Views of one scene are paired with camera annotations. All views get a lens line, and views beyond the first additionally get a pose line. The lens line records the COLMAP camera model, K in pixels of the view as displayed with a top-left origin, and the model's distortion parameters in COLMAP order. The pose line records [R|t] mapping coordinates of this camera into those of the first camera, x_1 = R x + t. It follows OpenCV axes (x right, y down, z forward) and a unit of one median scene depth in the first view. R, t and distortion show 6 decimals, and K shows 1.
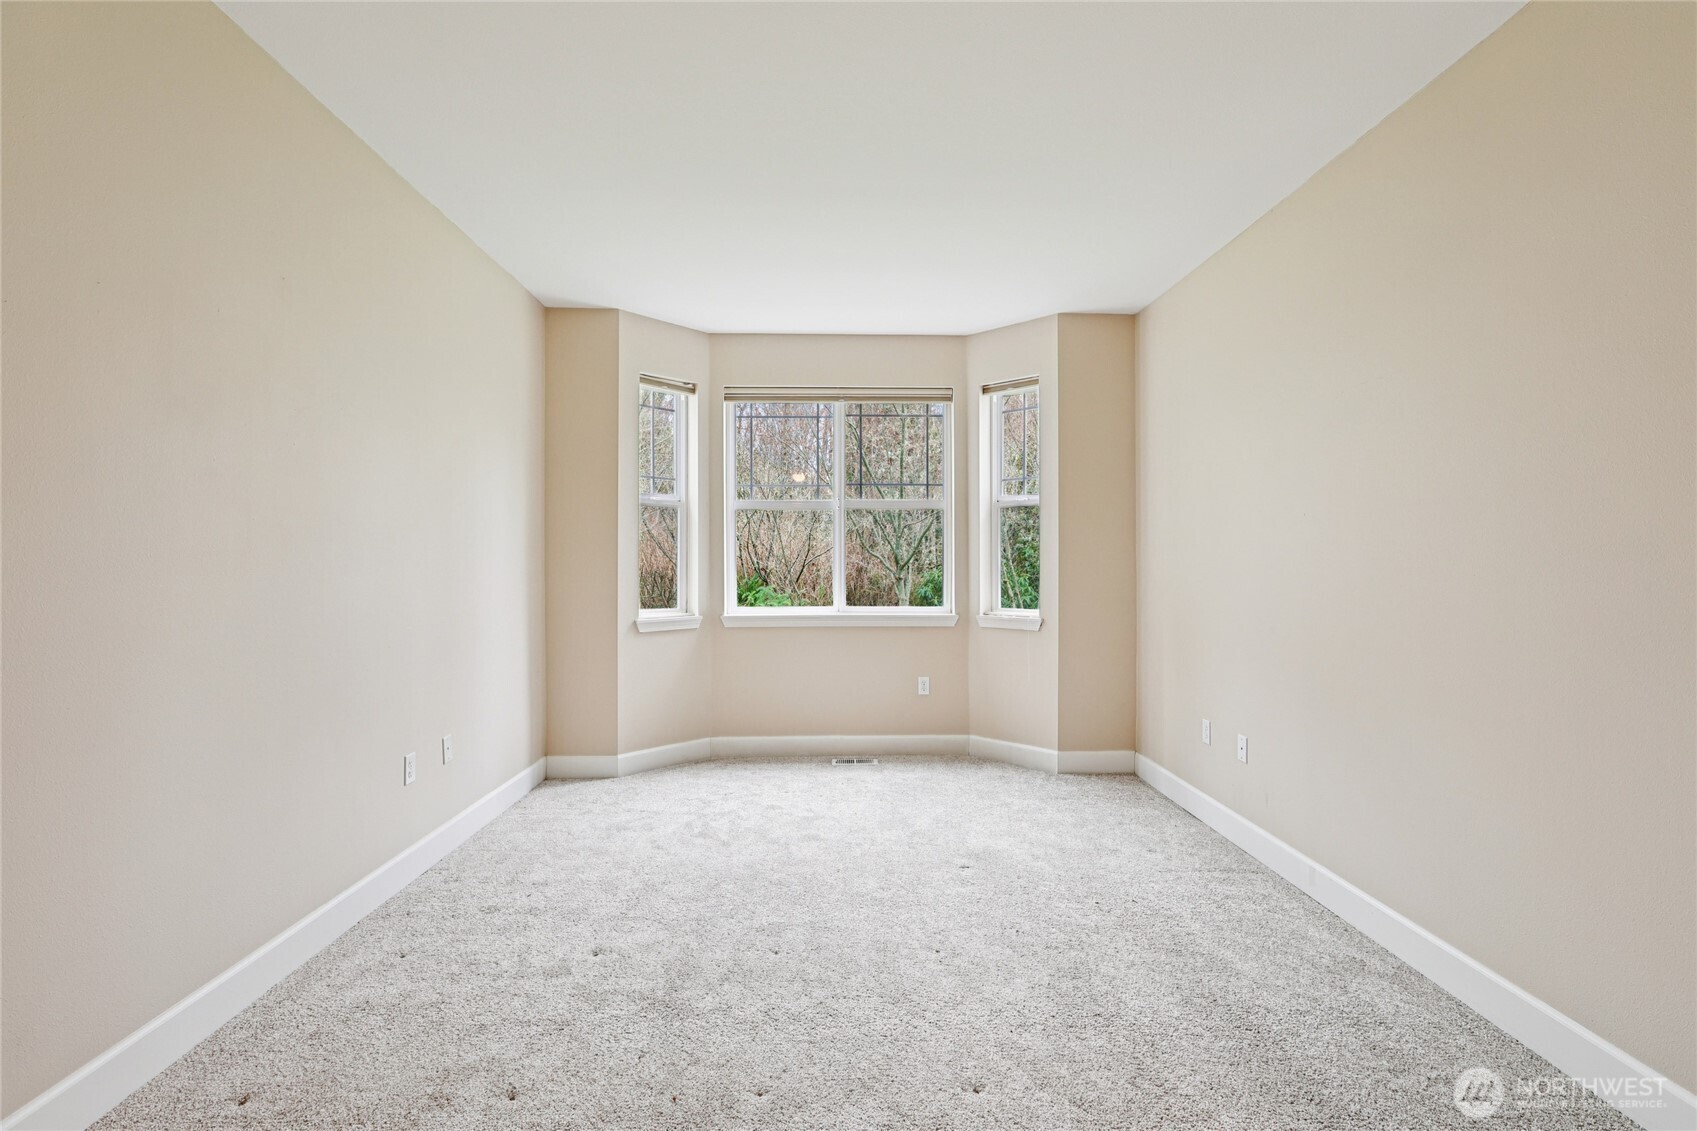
lens RADIAL K [[757.2, 0, 853.7], [0, 757.2, 559.8], [0, 0, 1]] dist [-0.003347, 0.003530]
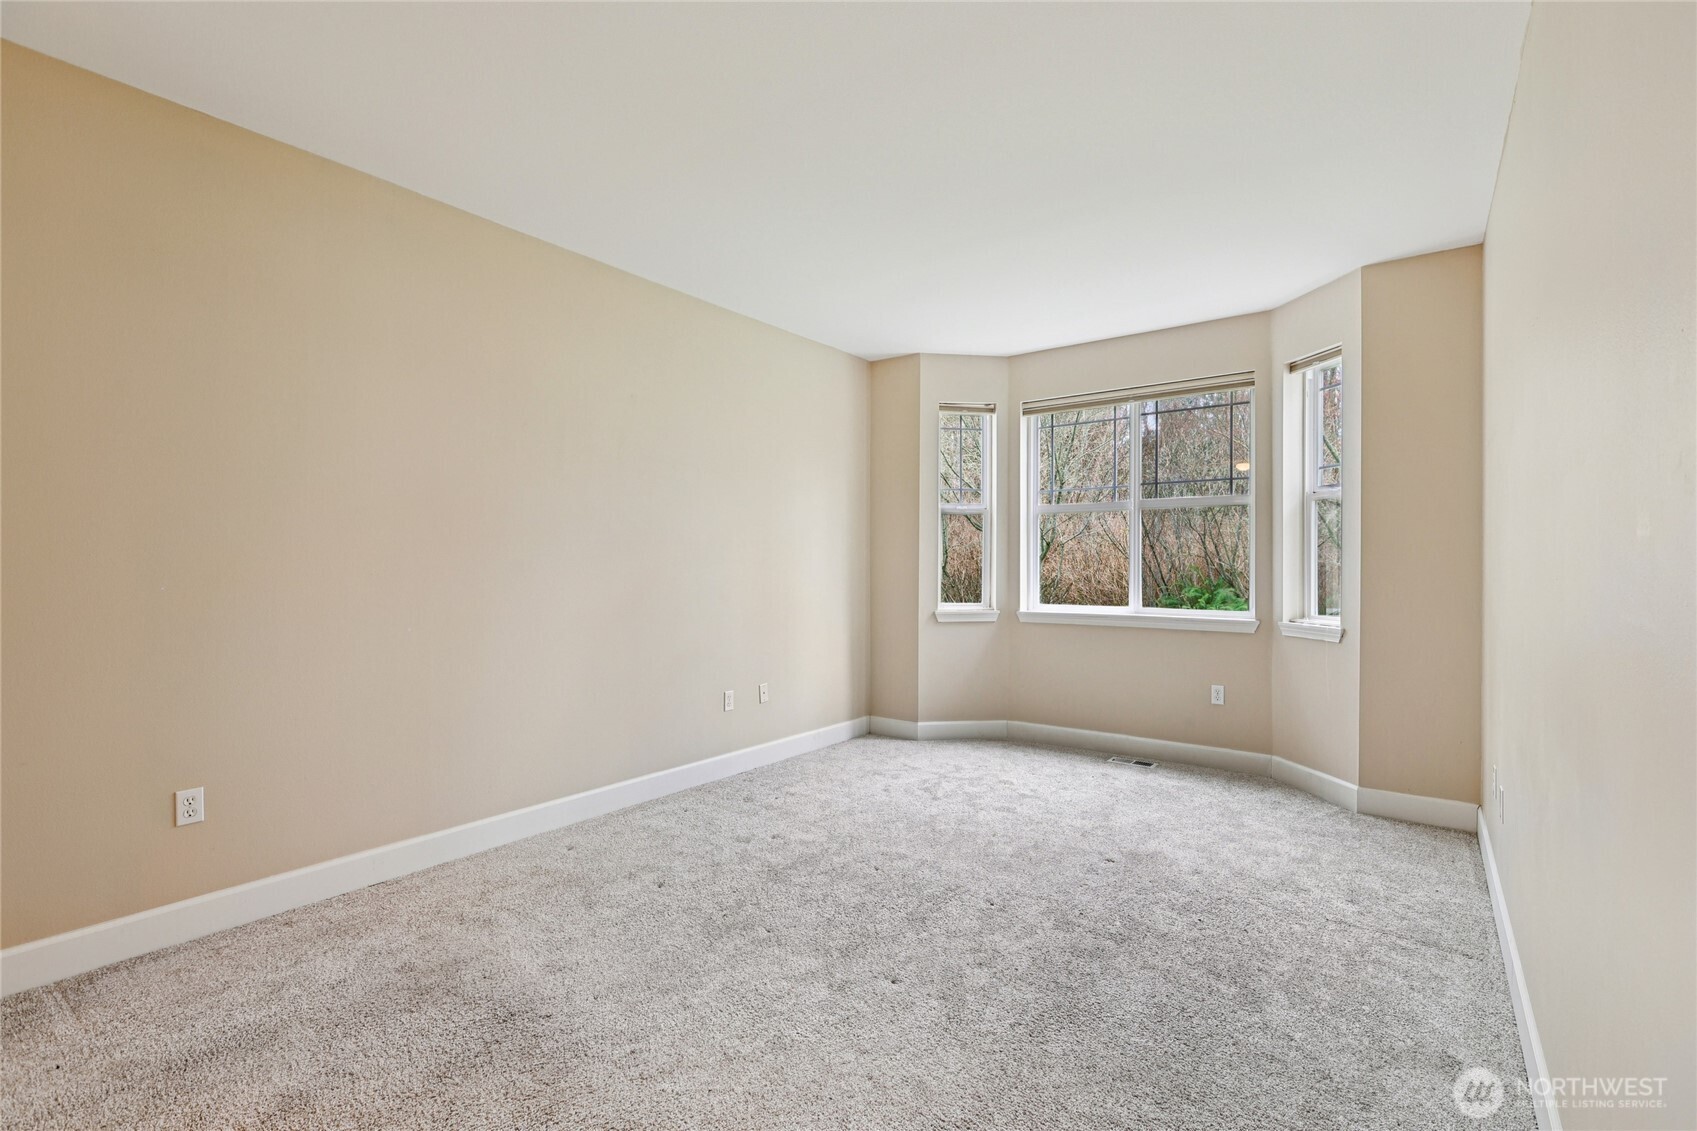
lens RADIAL K [[757.2, 0, 852.5], [0, 757.2, 560.2], [0, 0, 1]] dist [-0.003347, 0.003530]
pose [[0.782181, -0.001963, -0.623048, 0.360745], [0.002161, 0.999998, -0.000438, -0.000443], [0.623047, -0.001004, 0.782184, -0.011865]]
